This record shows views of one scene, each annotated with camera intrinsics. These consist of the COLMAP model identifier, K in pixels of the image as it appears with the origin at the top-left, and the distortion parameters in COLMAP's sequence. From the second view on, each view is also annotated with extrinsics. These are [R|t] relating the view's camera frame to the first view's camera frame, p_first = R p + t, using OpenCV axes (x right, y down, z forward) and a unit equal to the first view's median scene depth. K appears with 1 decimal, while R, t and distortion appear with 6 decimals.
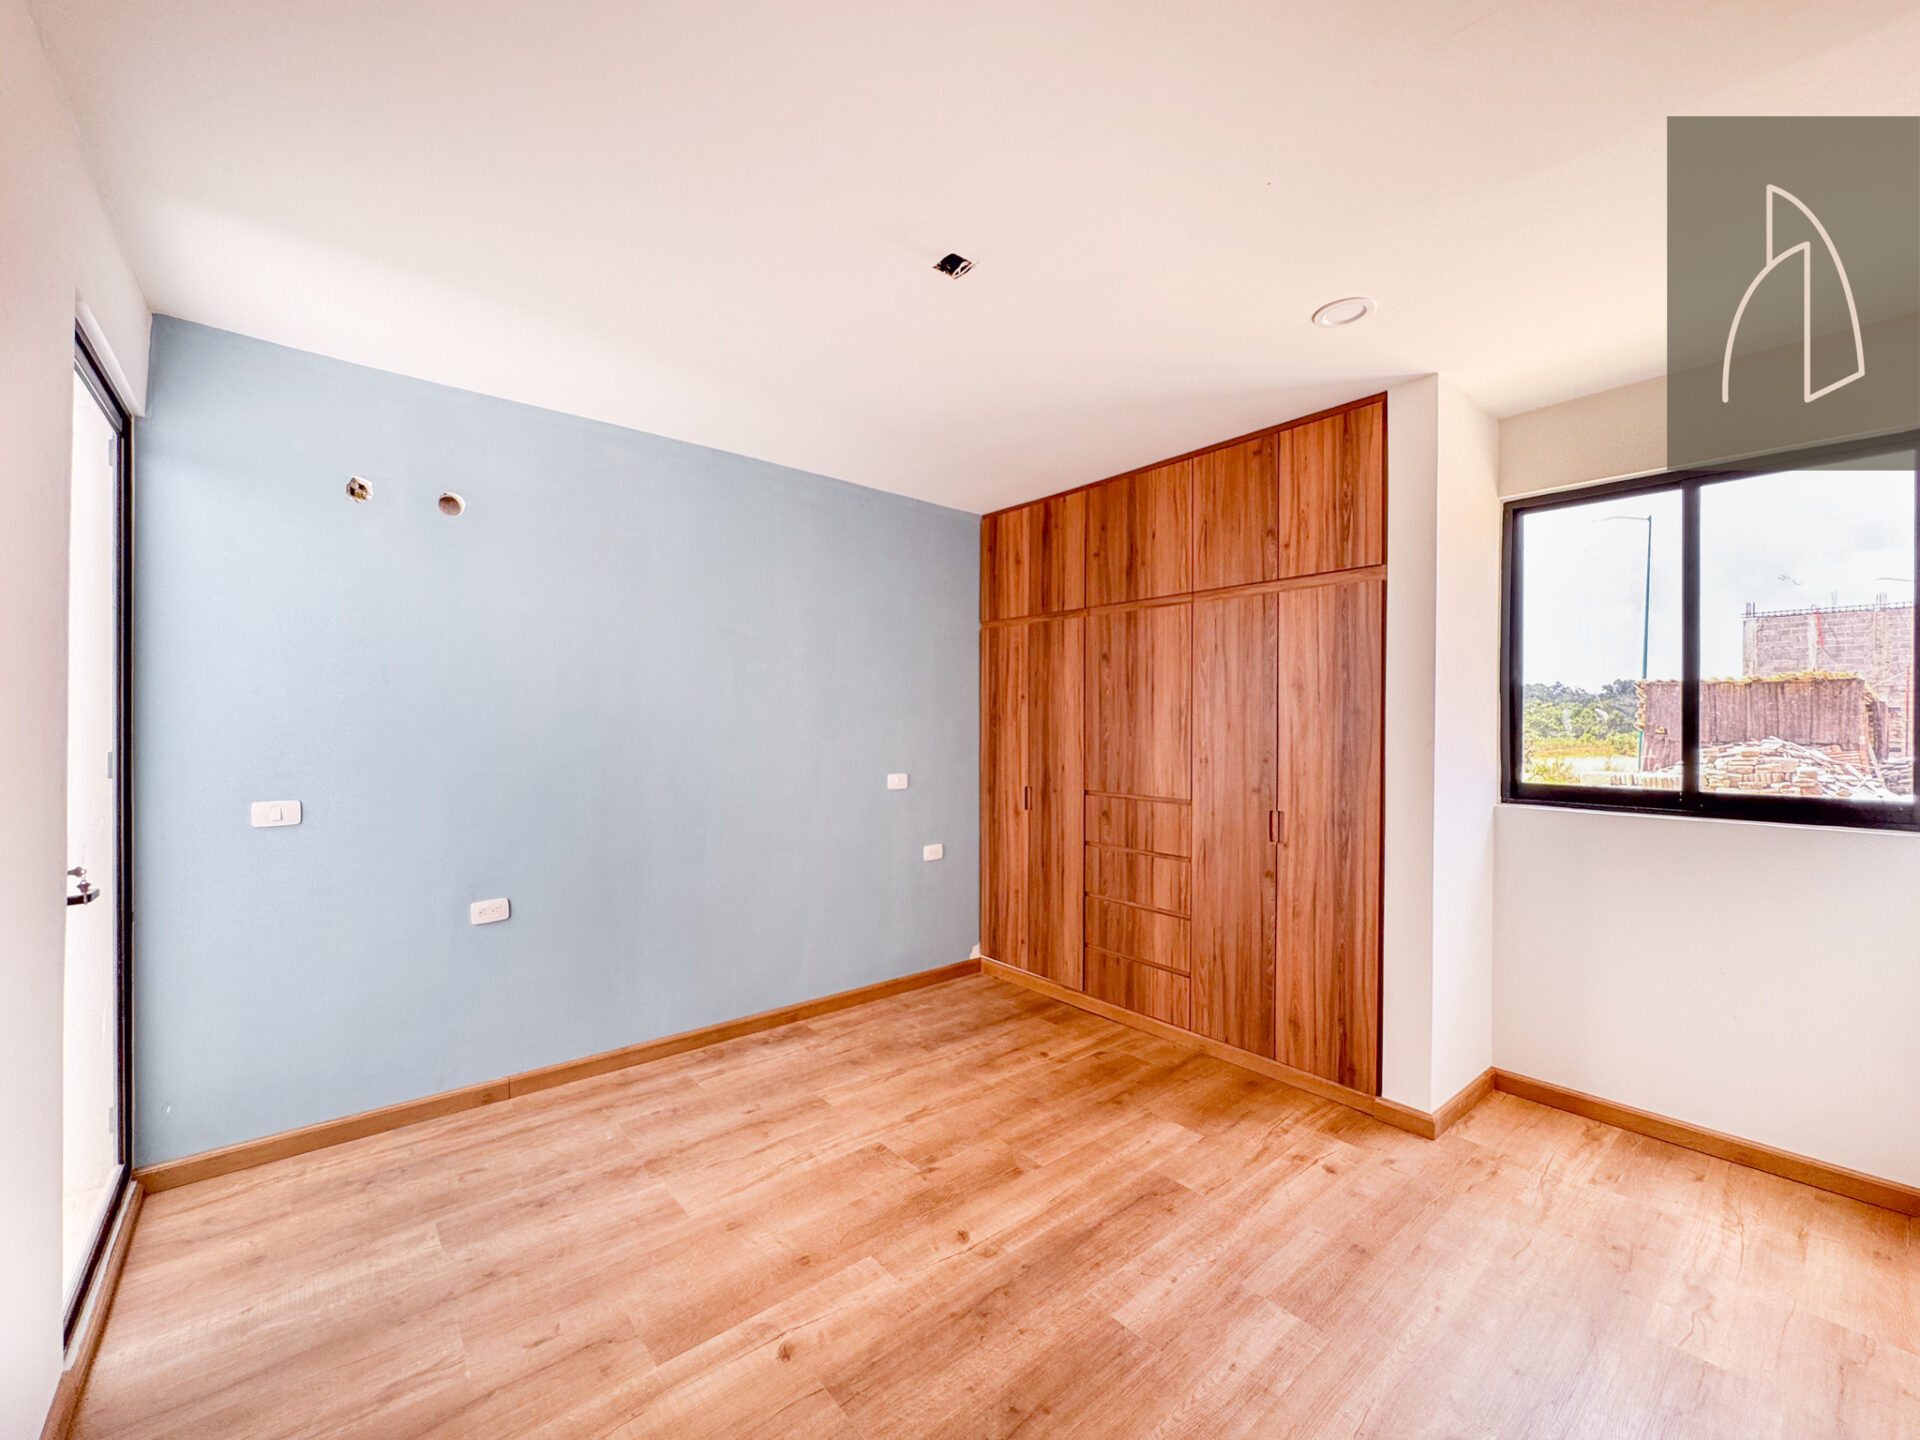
lens RADIAL K [[780.8, 0, 949.9], [0, 780.8, 719.0], [0, 0, 1]] dist [-0.002403, -0.000159]
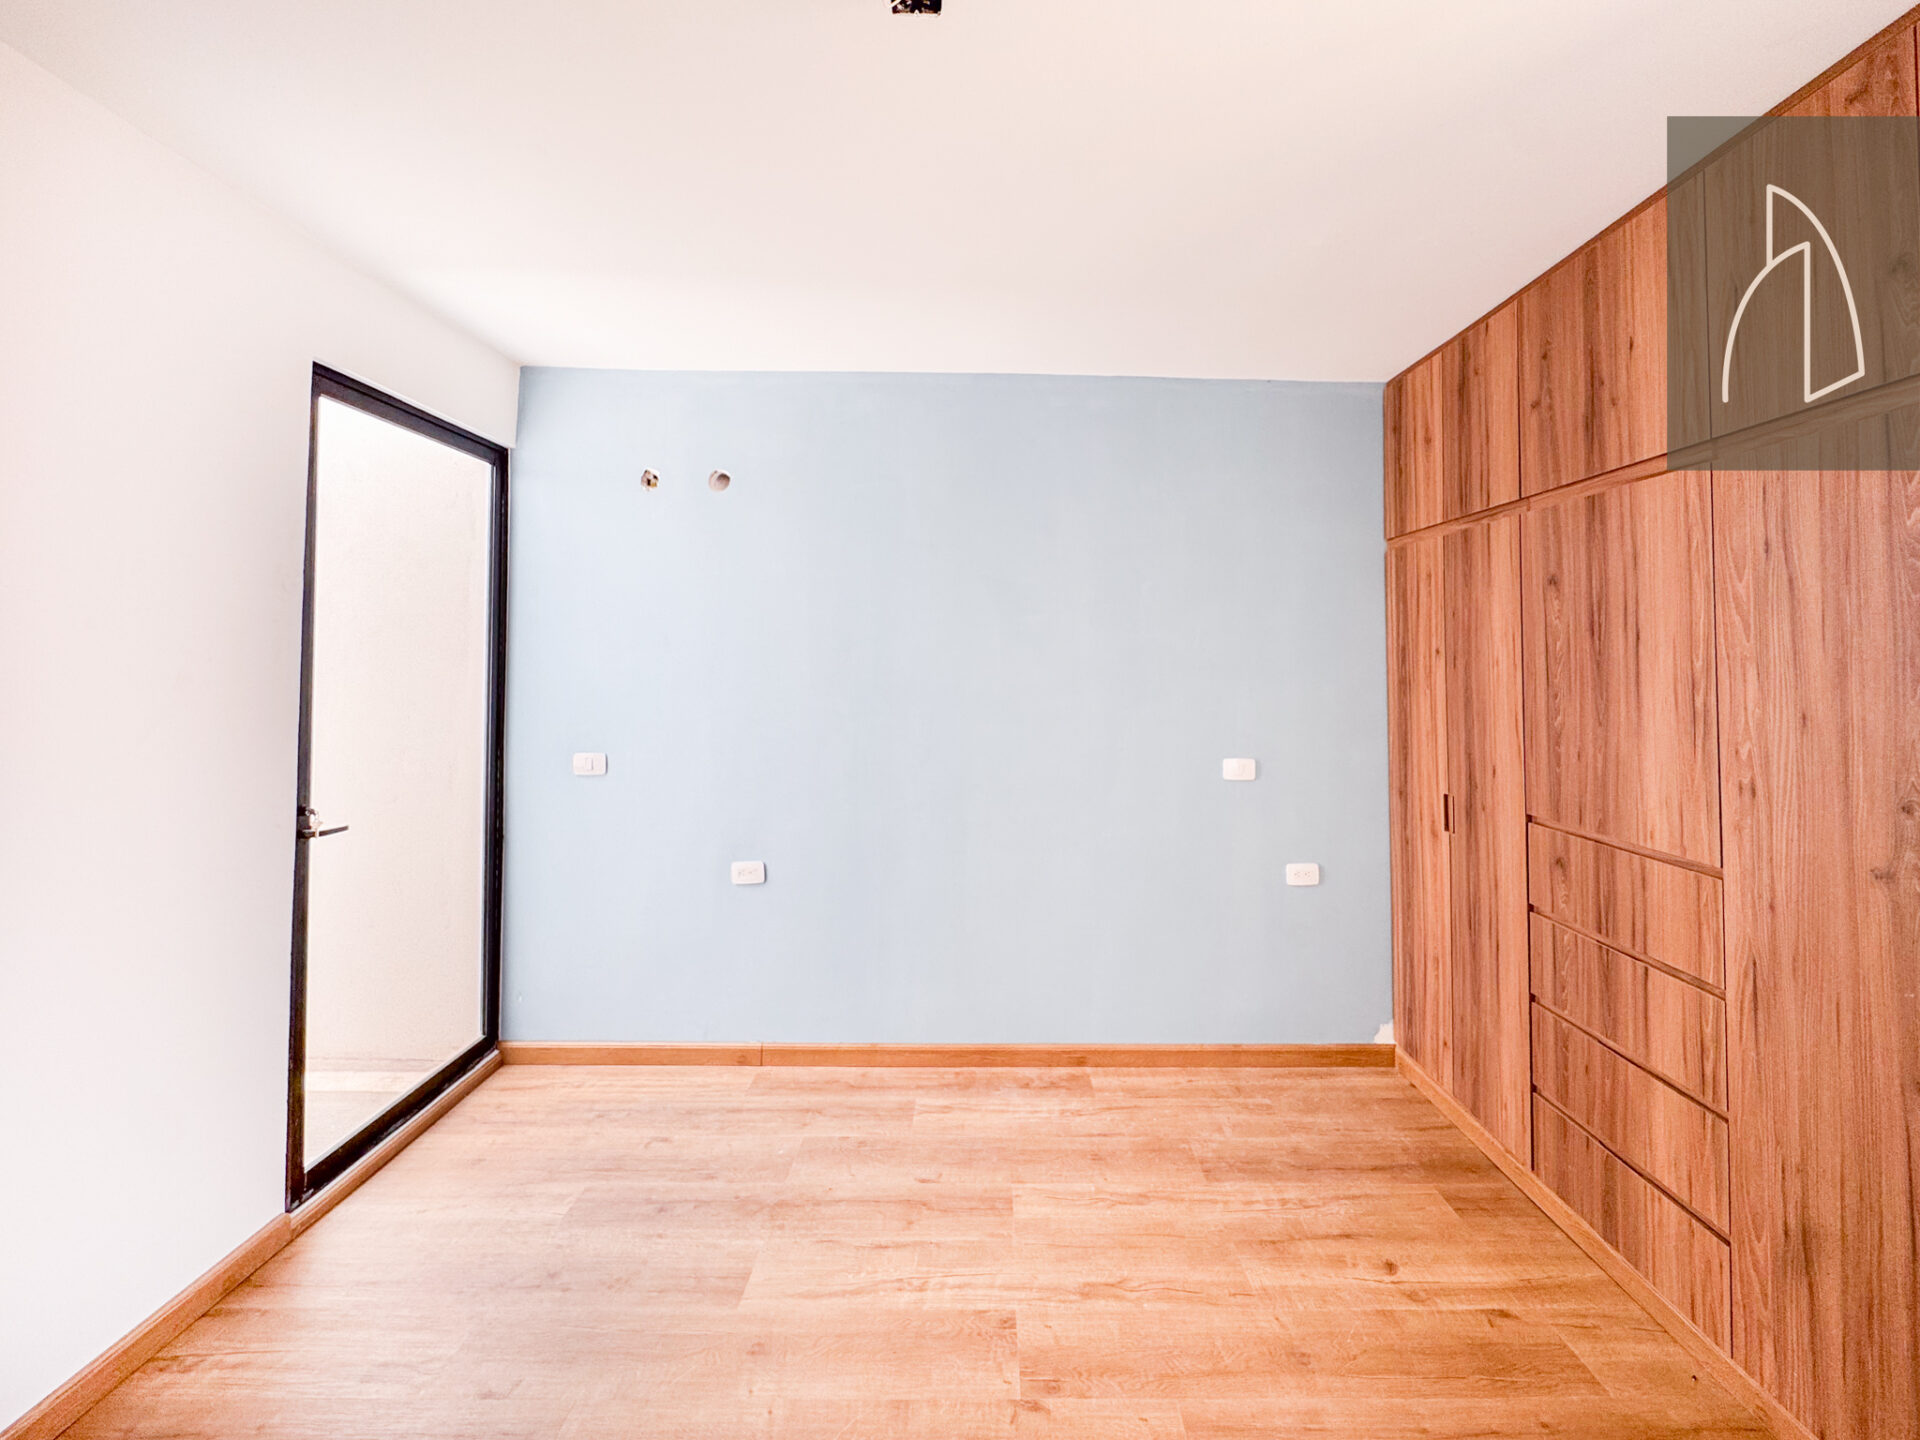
lens RADIAL K [[780.8, 0, 1063.0], [0, 780.8, 634.7], [0, 0, 1]] dist [-0.002403, -0.000159]
pose [[0.776165, -0.020831, -0.630185, 0.299846], [-0.000336, 0.999440, -0.033451, -0.023836], [0.630530, 0.026175, 0.775724, 0.369676]]
